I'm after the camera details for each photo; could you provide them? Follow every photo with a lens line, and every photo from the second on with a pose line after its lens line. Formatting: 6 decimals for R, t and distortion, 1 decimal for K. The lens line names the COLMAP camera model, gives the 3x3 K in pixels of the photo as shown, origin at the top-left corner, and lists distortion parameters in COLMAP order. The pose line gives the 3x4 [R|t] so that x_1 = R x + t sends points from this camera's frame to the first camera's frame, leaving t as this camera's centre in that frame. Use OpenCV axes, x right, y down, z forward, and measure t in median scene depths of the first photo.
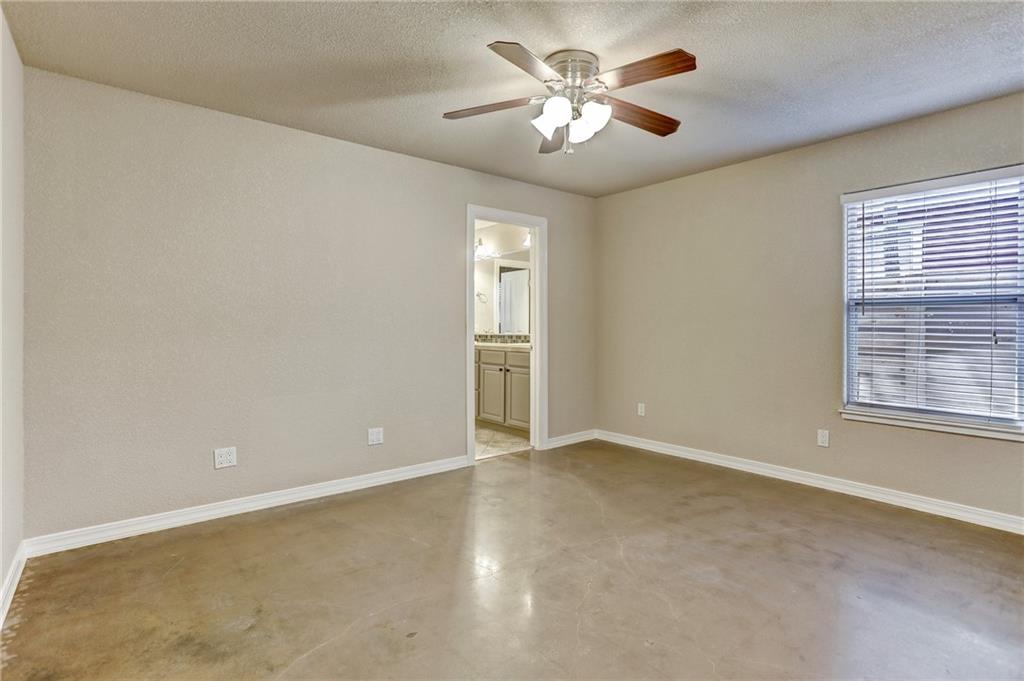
lens RADIAL K [[500.9, 0, 508.1], [0, 500.9, 335.5], [0, 0, 1]] dist [-0.005659, 0.001498]
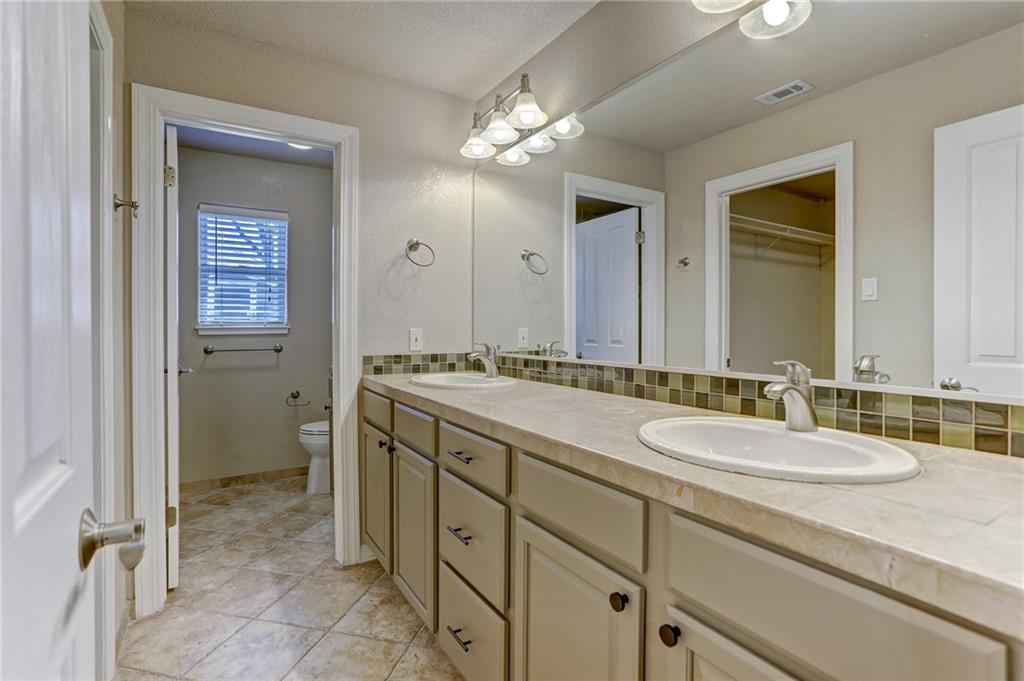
lens RADIAL K [[500.9, 0, 512.6], [0, 500.9, 334.8], [0, 0, 1]] dist [-0.005659, 0.001498]
pose [[0.992981, -0.002536, -0.118246, -0.026309], [0.003231, 0.999979, 0.005685, -0.022484], [0.118229, -0.006027, 0.992968, 0.701795]]
